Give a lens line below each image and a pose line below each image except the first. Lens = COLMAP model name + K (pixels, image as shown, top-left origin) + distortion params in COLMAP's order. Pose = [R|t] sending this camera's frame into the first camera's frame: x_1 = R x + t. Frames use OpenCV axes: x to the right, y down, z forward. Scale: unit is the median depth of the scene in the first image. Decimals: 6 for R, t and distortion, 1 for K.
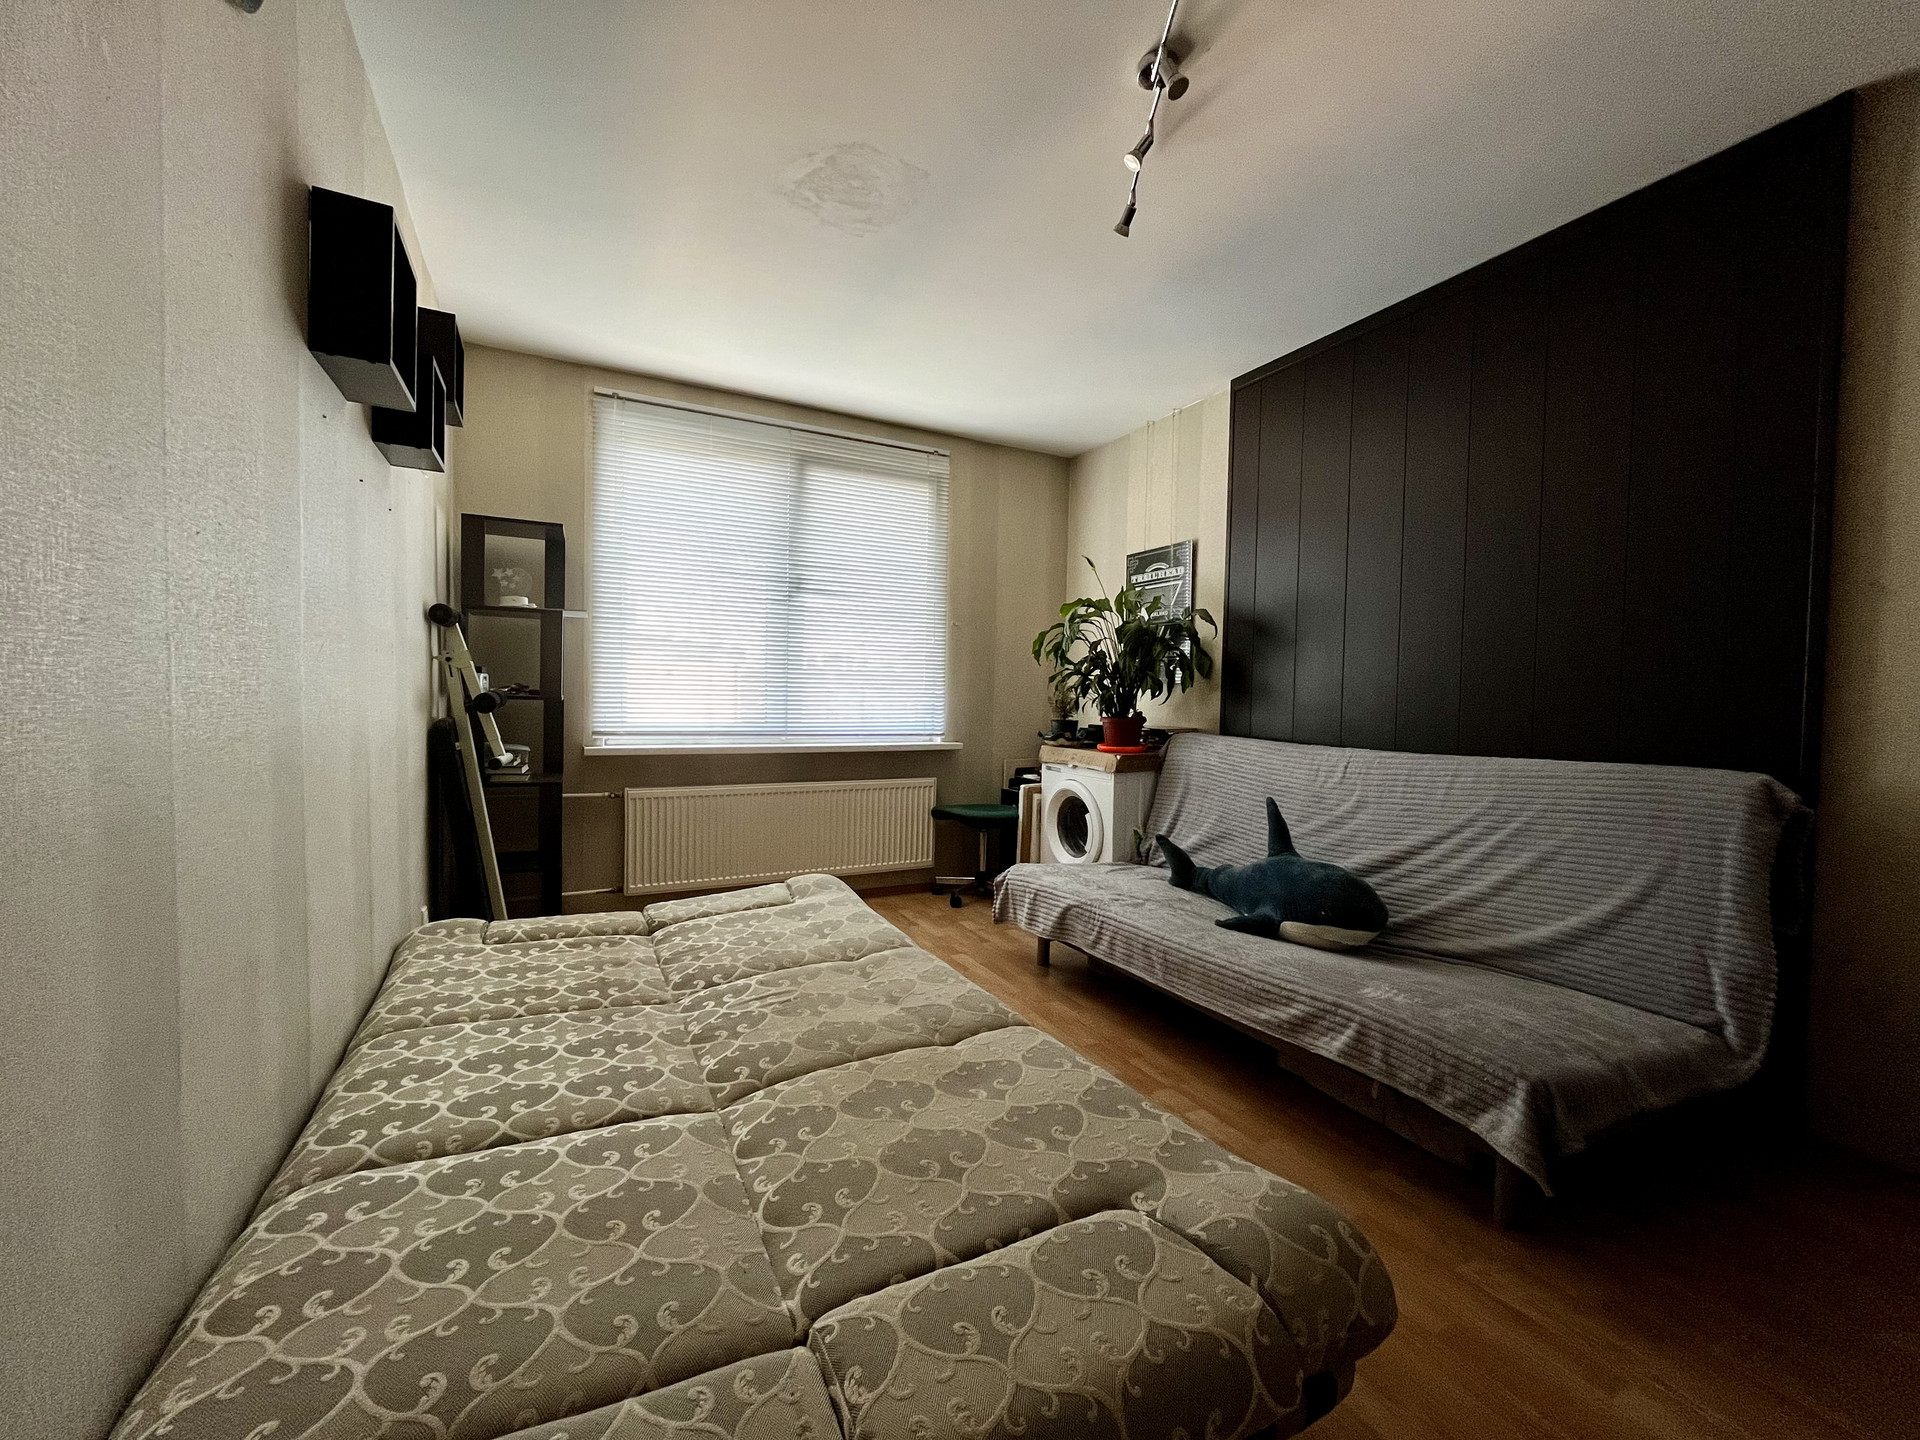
lens RADIAL K [[771.3, 0, 960.6], [0, 771.3, 723.7], [0, 0, 1]] dist [-0.002717, -0.000586]
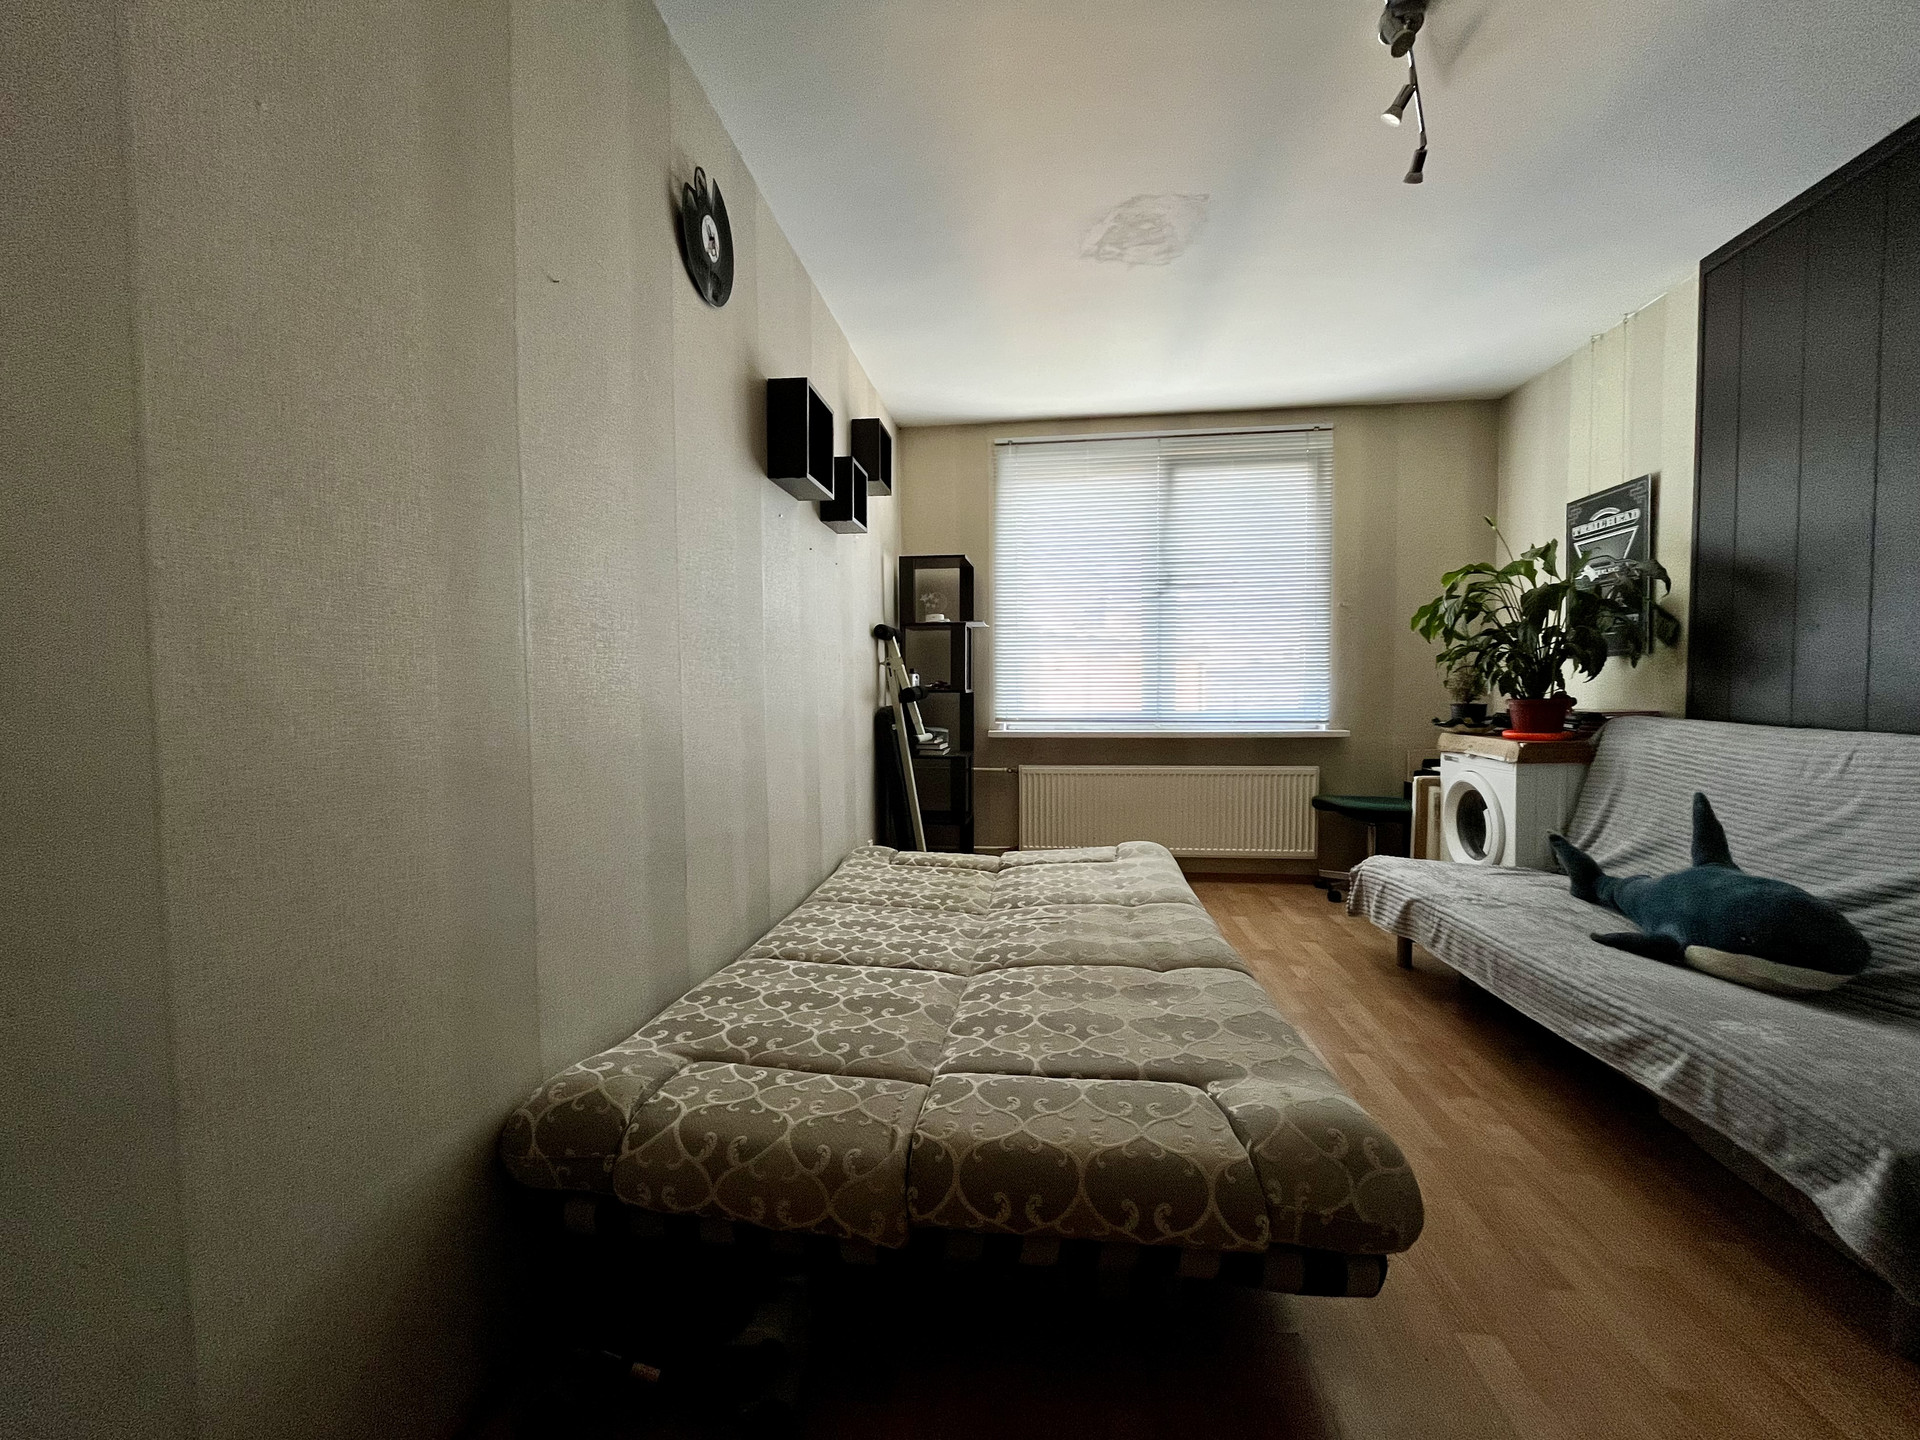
lens RADIAL K [[771.3, 0, 957.9], [0, 771.3, 723.3], [0, 0, 1]] dist [-0.002717, -0.000586]
pose [[0.828734, -0.001381, -0.559641, 0.227764], [0.003096, 0.999993, 0.002116, 0.021674], [0.559634, -0.003486, 0.828732, -0.082065]]
